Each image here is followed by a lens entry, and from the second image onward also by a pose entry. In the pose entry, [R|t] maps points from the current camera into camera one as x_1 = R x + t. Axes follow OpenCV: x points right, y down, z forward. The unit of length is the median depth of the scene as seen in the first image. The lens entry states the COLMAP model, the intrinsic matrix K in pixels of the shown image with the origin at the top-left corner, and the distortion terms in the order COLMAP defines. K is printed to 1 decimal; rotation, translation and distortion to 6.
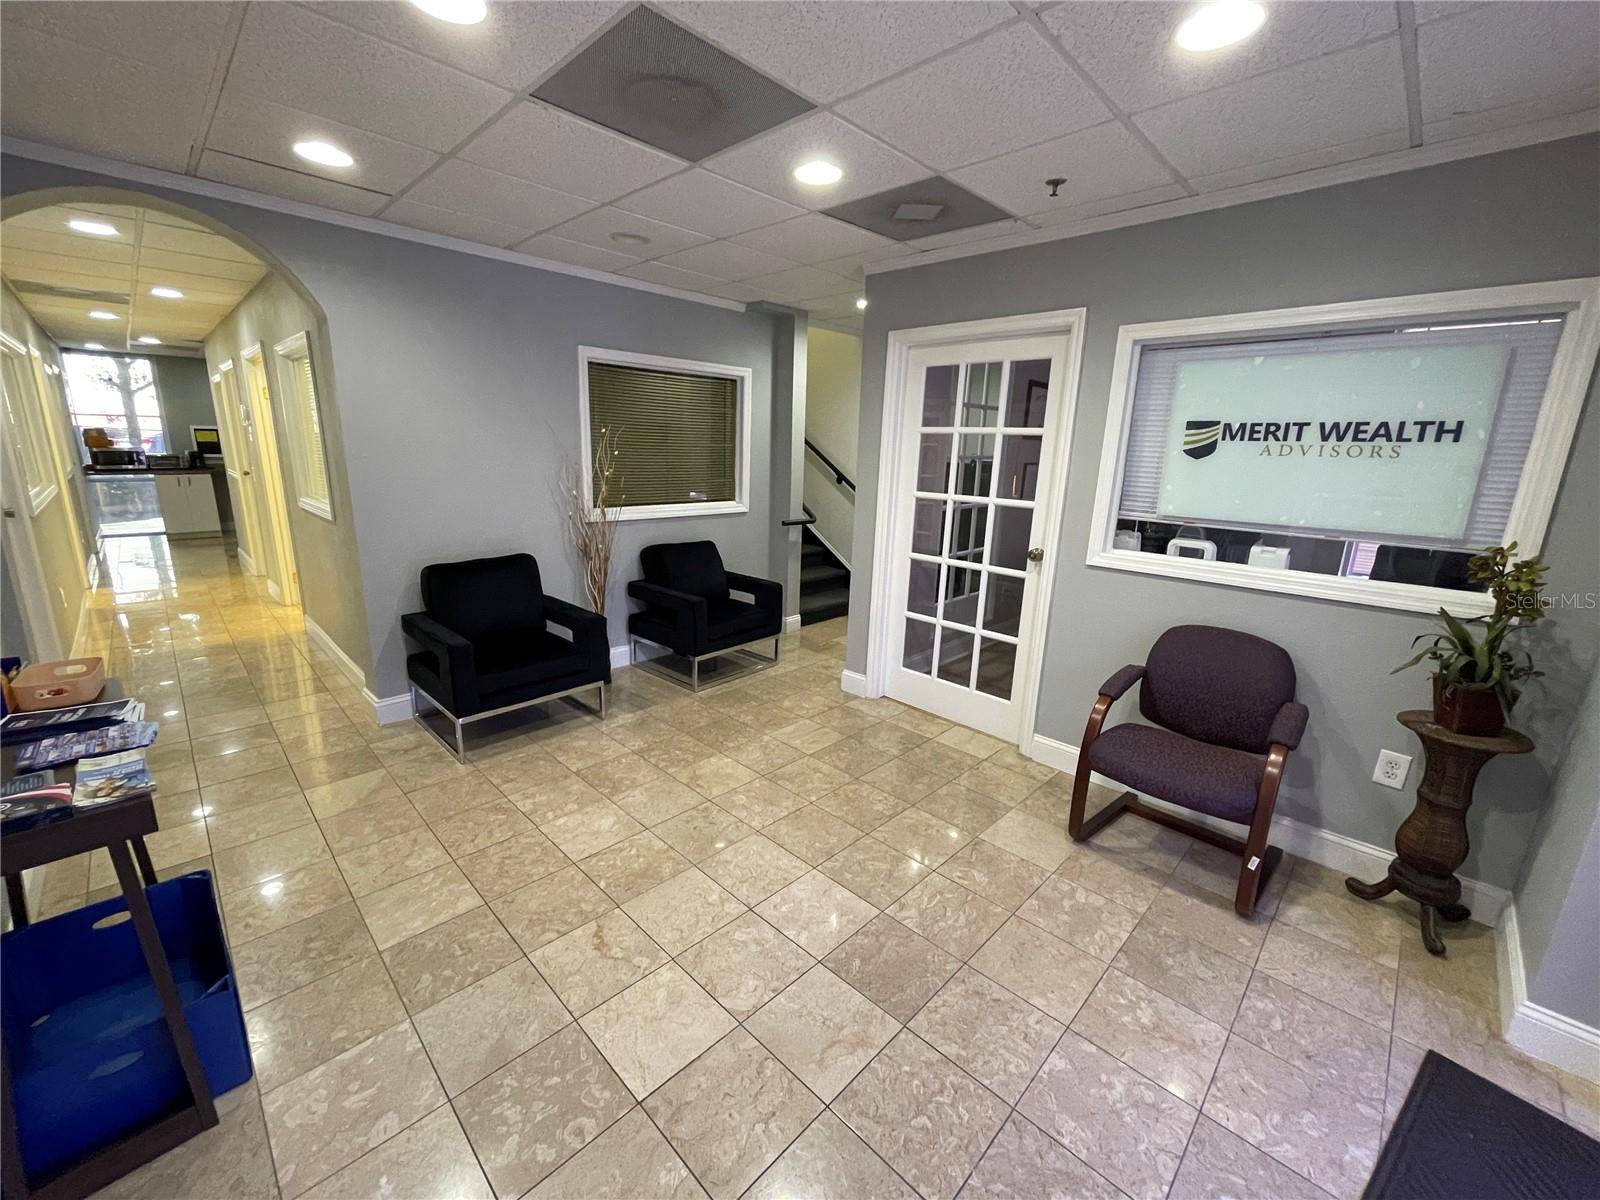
lens RADIAL K [[651.2, 0, 799.0], [0, 651.2, 597.1], [0, 0, 1]] dist [-0.001432, -0.000392]
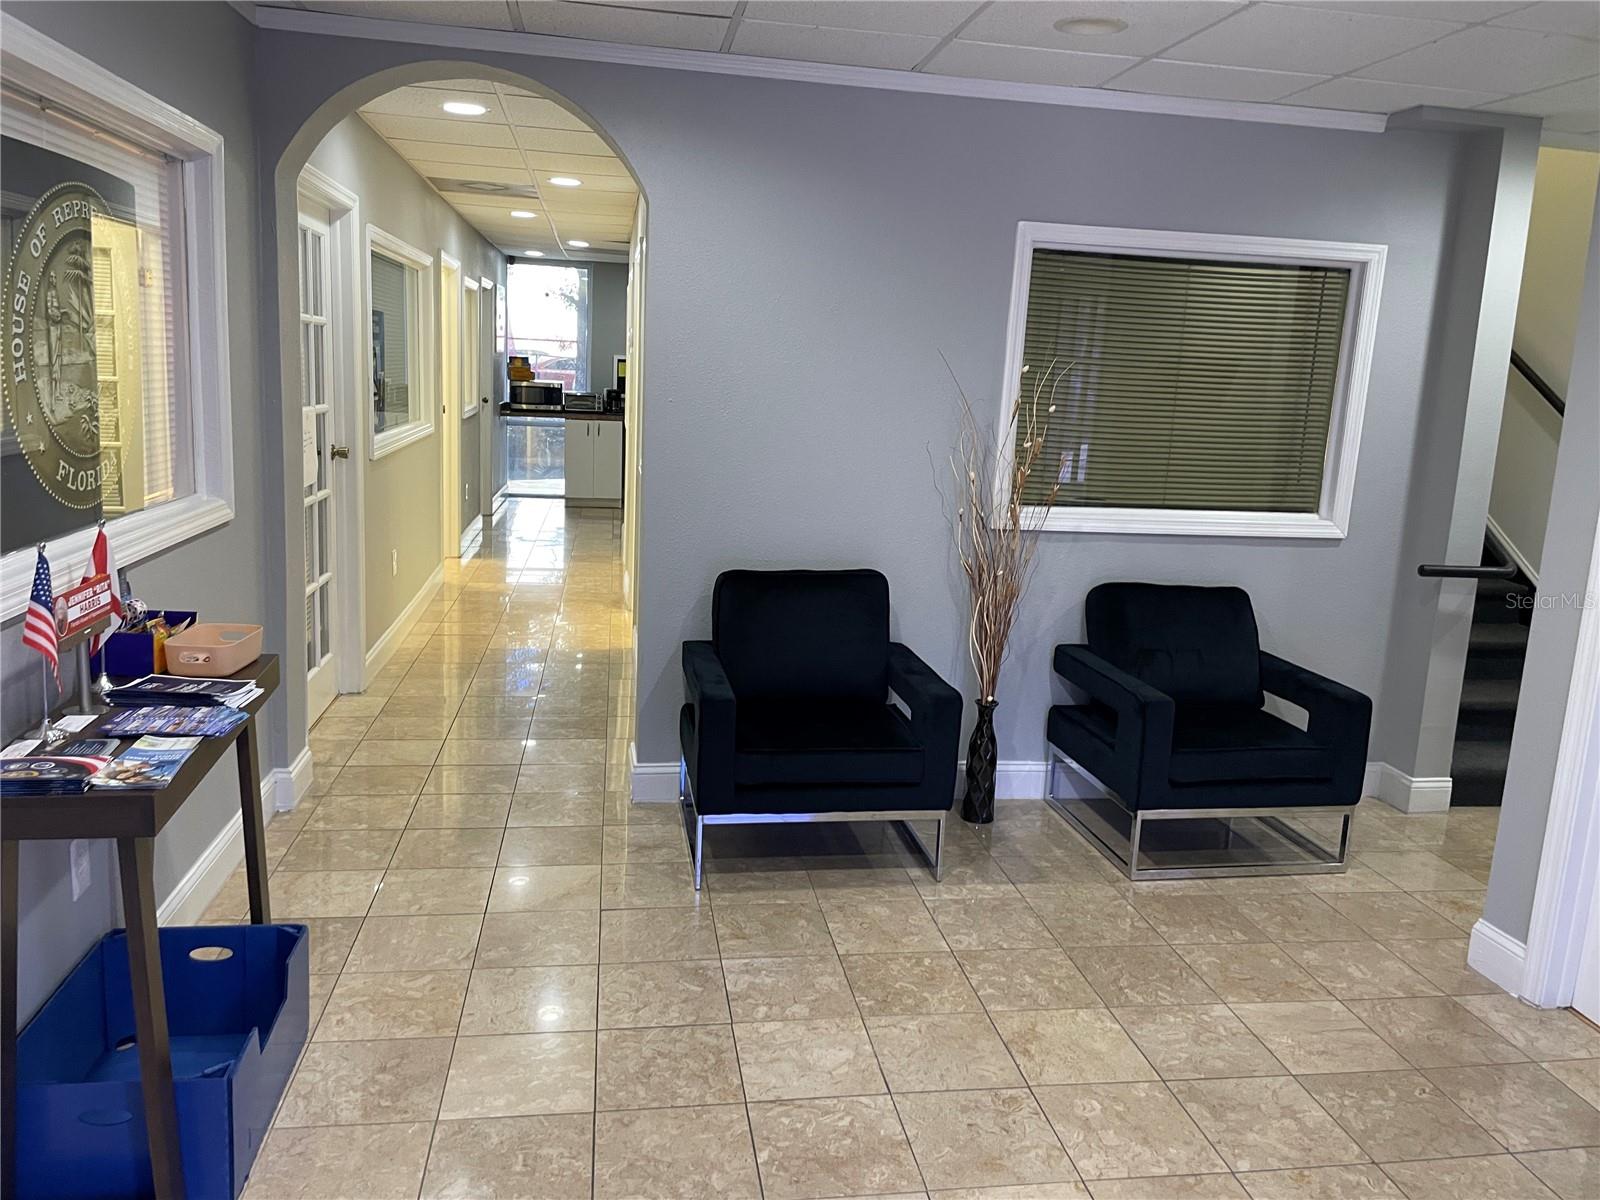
lens RADIAL K [[1226.8, 0, 805.8], [0, 1226.8, 570.2], [0, 0, 1]] dist [0.086499, -0.111210]
pose [[0.807781, 0.109418, -0.579238, 0.188224], [-0.161338, 0.986140, -0.038715, -0.013900], [0.566974, 0.124726, 0.814238, 0.053909]]
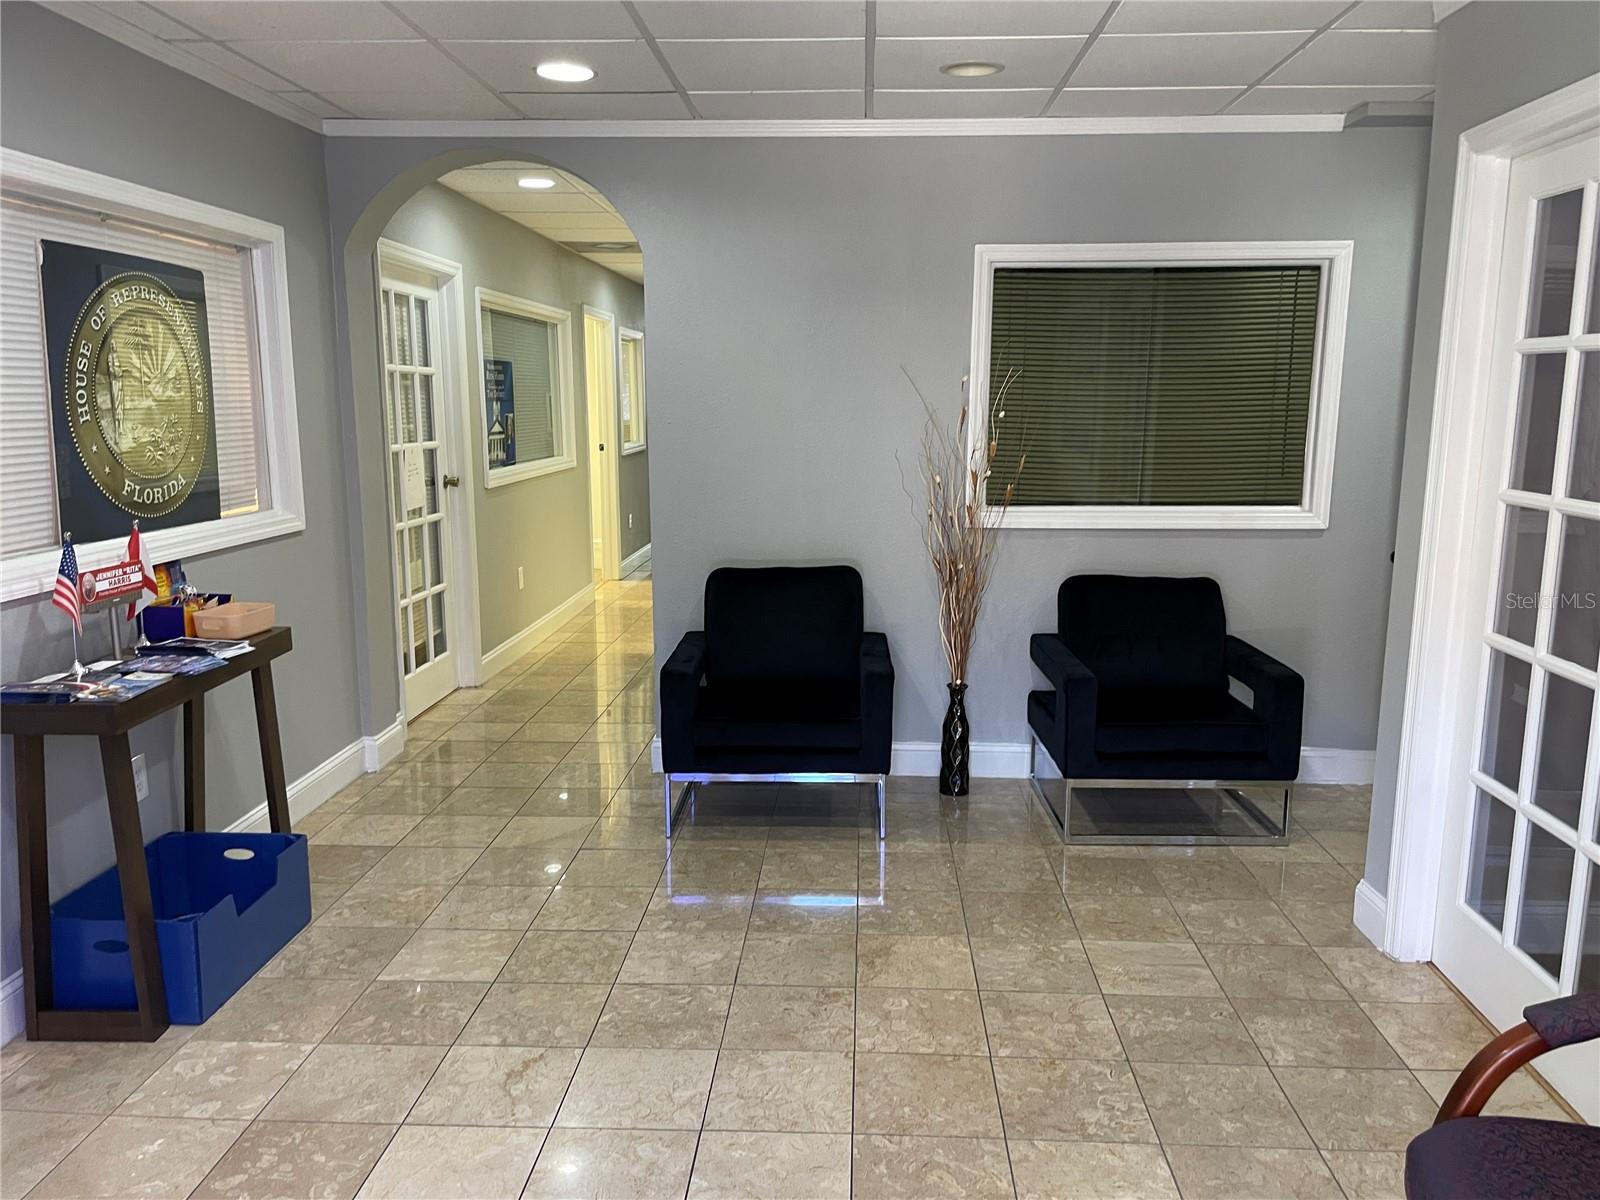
lens RADIAL K [[1222.8, 0, 800.0], [0, 1222.8, 600.0], [0, 0, 1]] dist [0.083995, -0.110209]
pose [[0.667930, 0.096159, -0.737985, 0.493789], [-0.153187, 0.988148, -0.009889, -0.013374], [0.728288, 0.119655, 0.674744, 0.131306]]
